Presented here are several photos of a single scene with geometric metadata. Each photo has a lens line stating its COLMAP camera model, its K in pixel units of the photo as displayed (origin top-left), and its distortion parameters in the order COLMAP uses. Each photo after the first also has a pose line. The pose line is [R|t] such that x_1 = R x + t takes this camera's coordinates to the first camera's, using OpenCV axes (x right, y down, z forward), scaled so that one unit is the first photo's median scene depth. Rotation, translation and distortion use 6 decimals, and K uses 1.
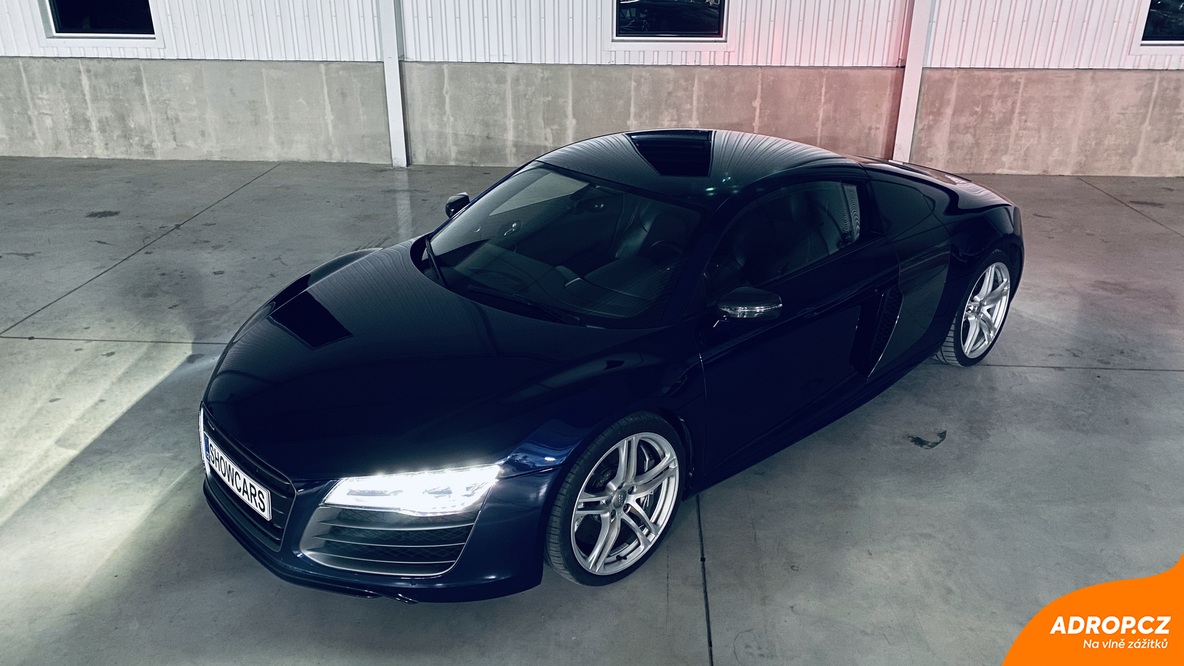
lens RADIAL K [[908.5, 0, 590.3], [0, 908.5, 338.7], [0, 0, 1]] dist [0.023101, -0.018276]
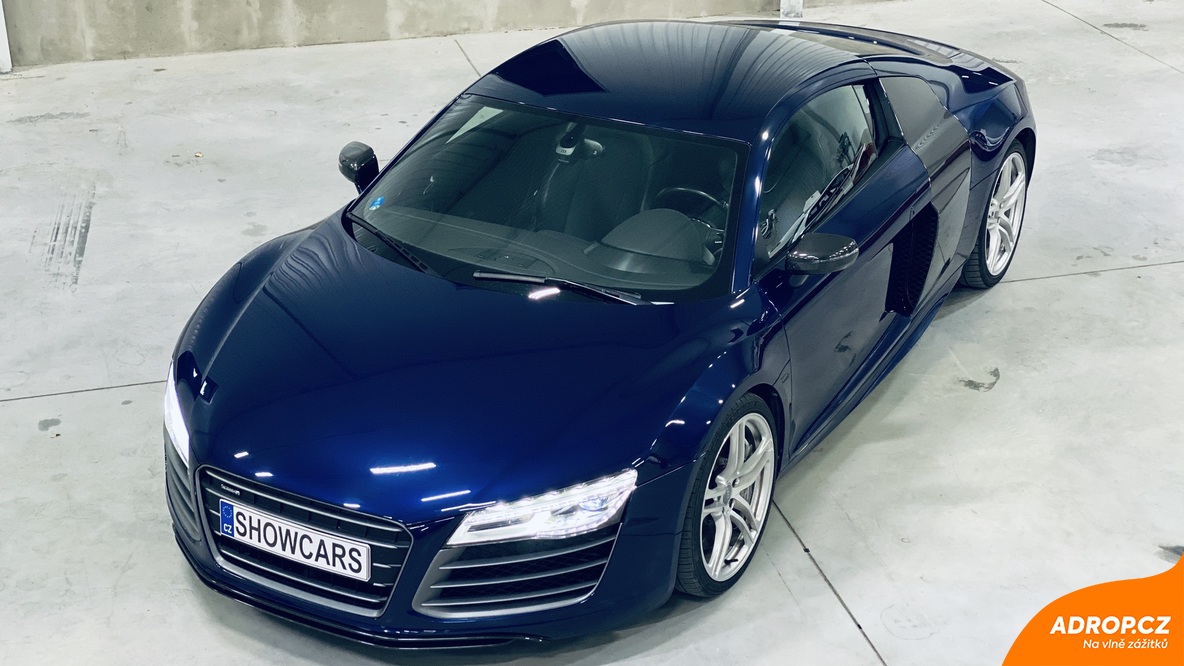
lens RADIAL K [[1766.4, 0, 591.8], [0, 1766.4, 327.2], [0, 0, 1]] dist [0.119760, 0.000000]
pose [[0.951265, -0.140929, 0.274288, -0.236625], [0.134165, 0.990010, 0.043365, -0.032717], [-0.277659, -0.004452, 0.960669, -0.268005]]
